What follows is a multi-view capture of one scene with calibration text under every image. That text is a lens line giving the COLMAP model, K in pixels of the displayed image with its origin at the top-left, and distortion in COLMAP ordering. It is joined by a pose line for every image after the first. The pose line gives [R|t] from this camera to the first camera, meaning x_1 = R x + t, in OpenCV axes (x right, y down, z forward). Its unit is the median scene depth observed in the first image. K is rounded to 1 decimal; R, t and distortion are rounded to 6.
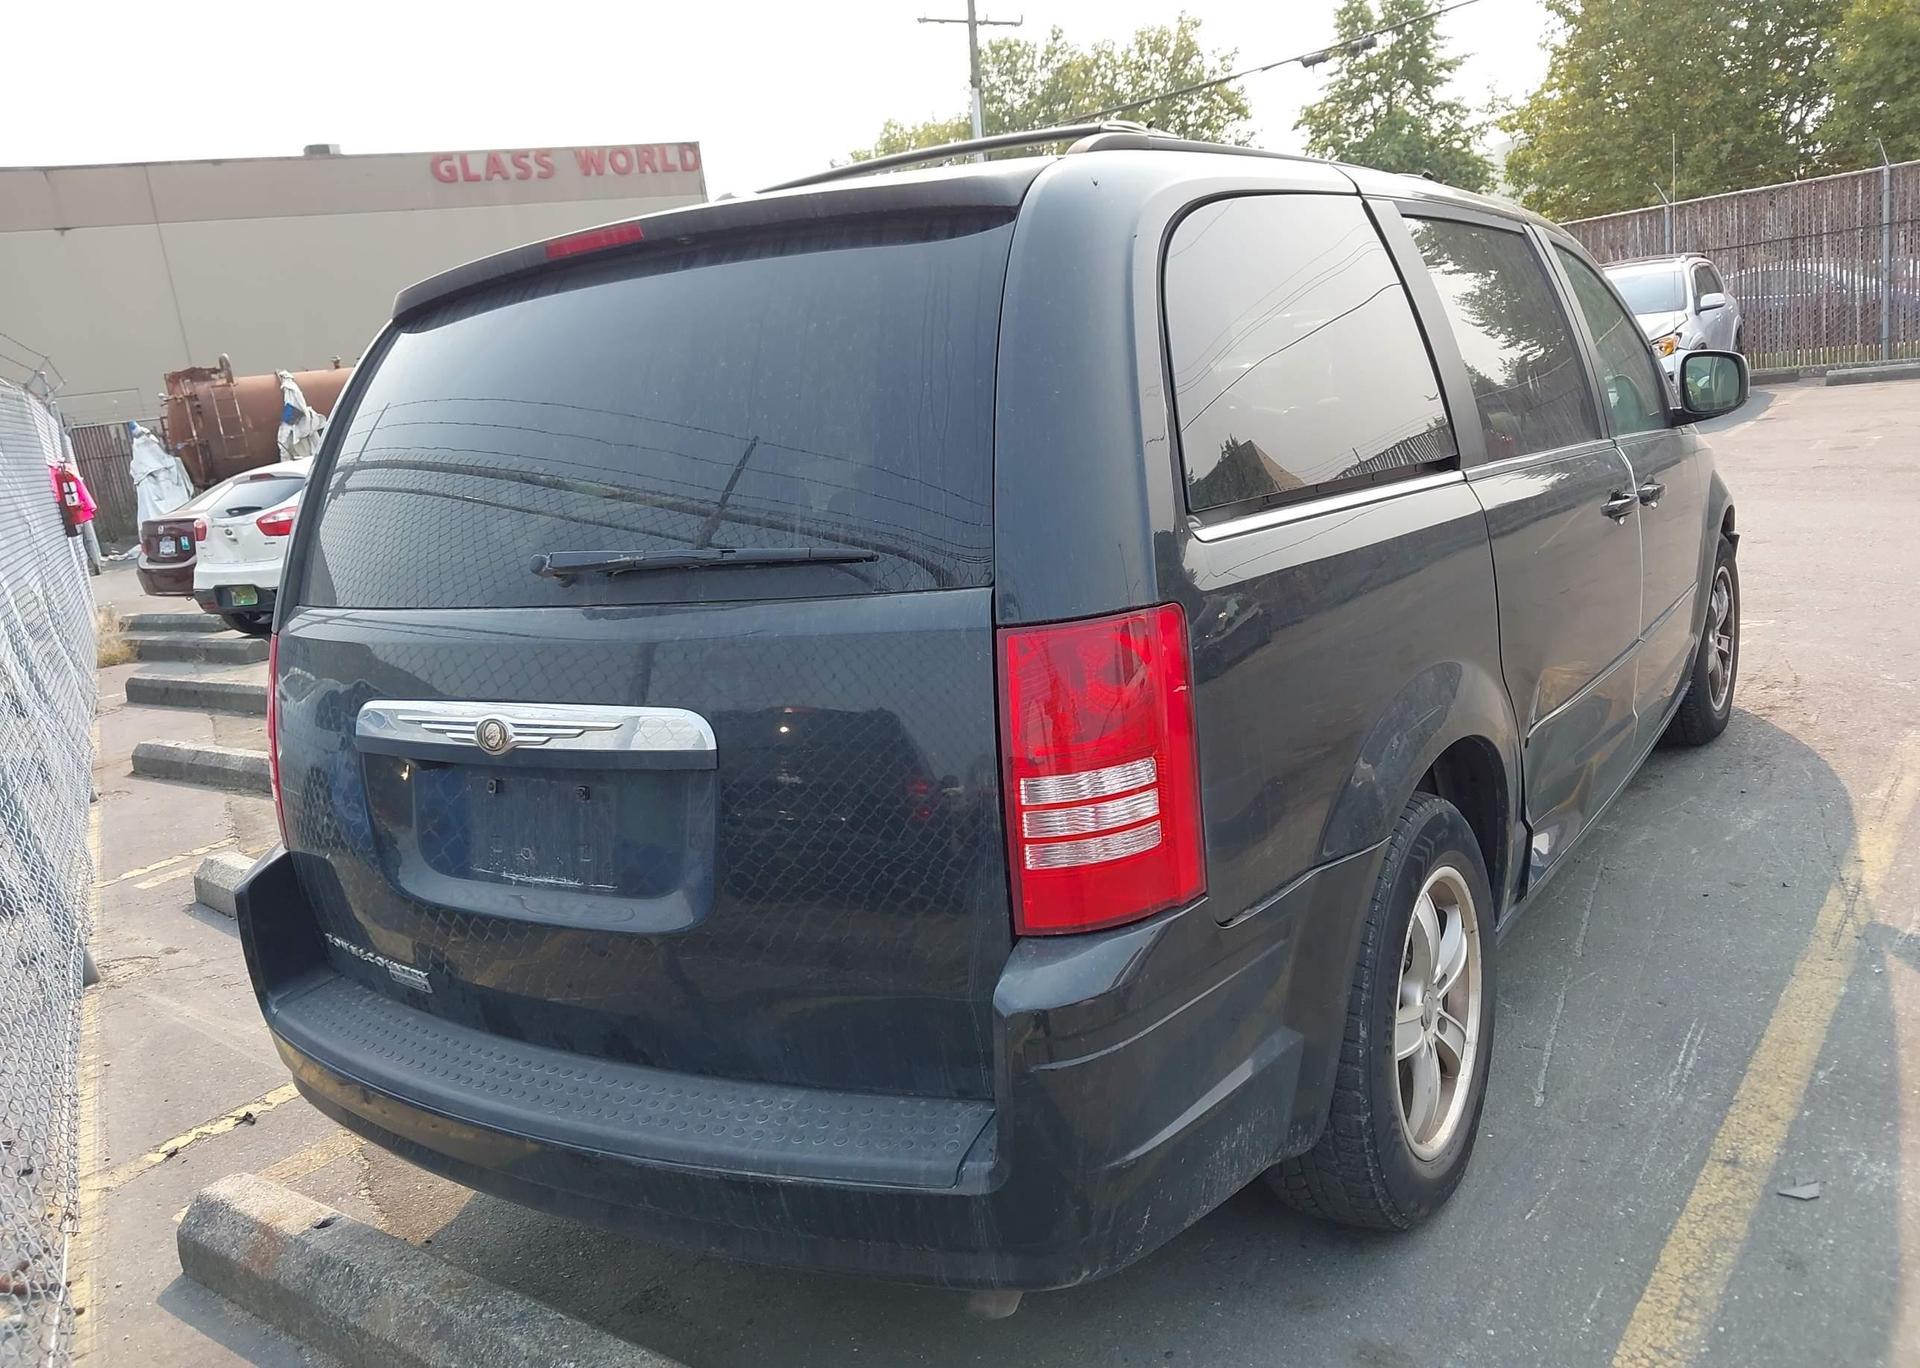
lens RADIAL K [[1529.8, 0, 959.6], [0, 1529.8, 688.8], [0, 0, 1]] dist [0.016380, -0.023110]
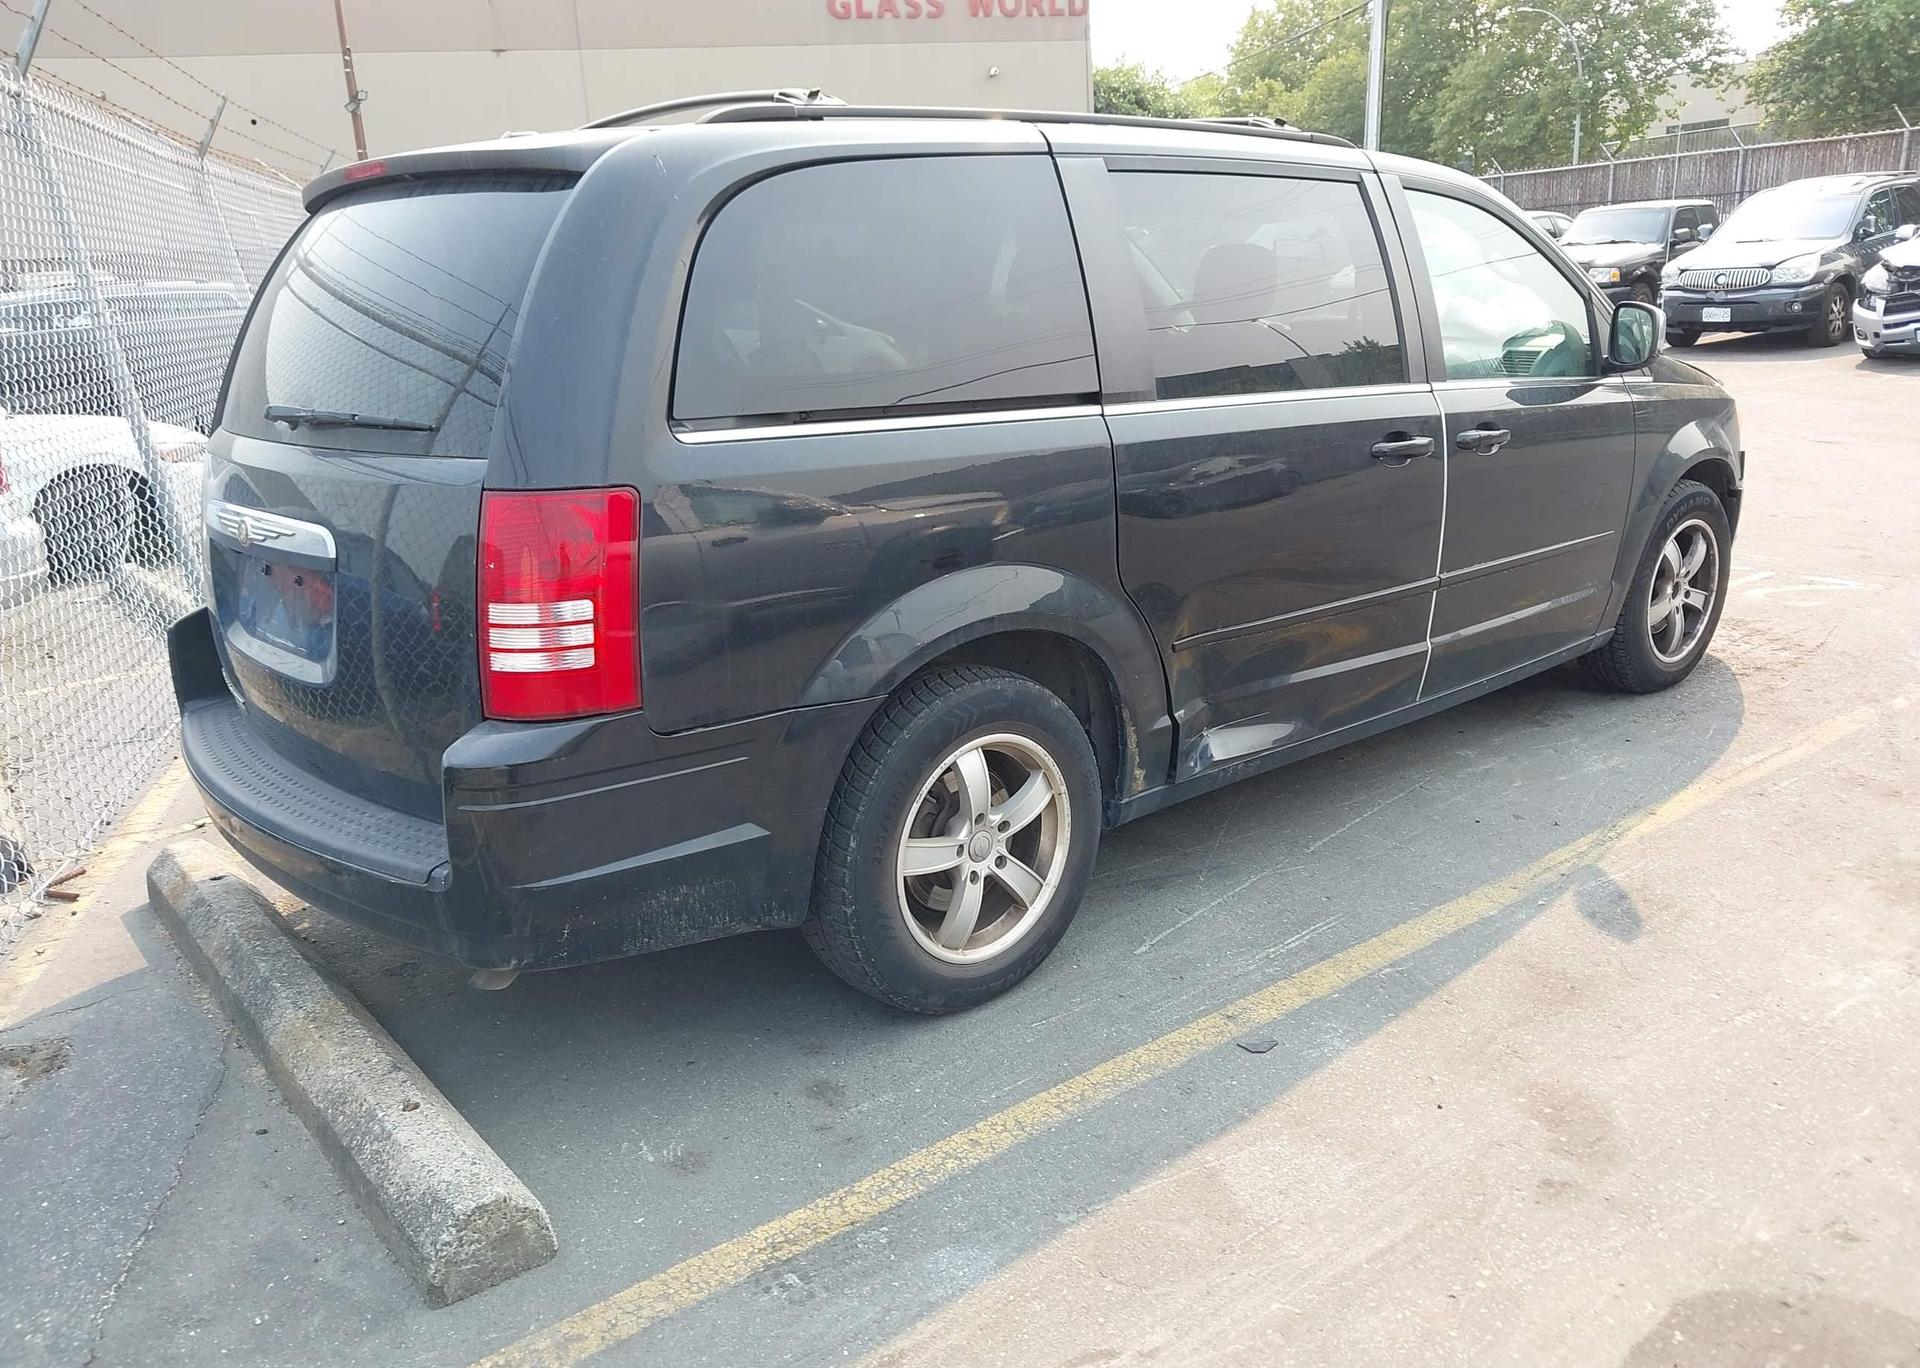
lens RADIAL K [[1529.8, 0, 966.0], [0, 1529.8, 687.8], [0, 0, 1]] dist [0.016380, -0.023110]
pose [[0.966037, 0.135207, -0.220208, 0.533478], [-0.114836, 0.988043, 0.102878, -0.039265], [0.231485, -0.074096, 0.970013, -0.170447]]
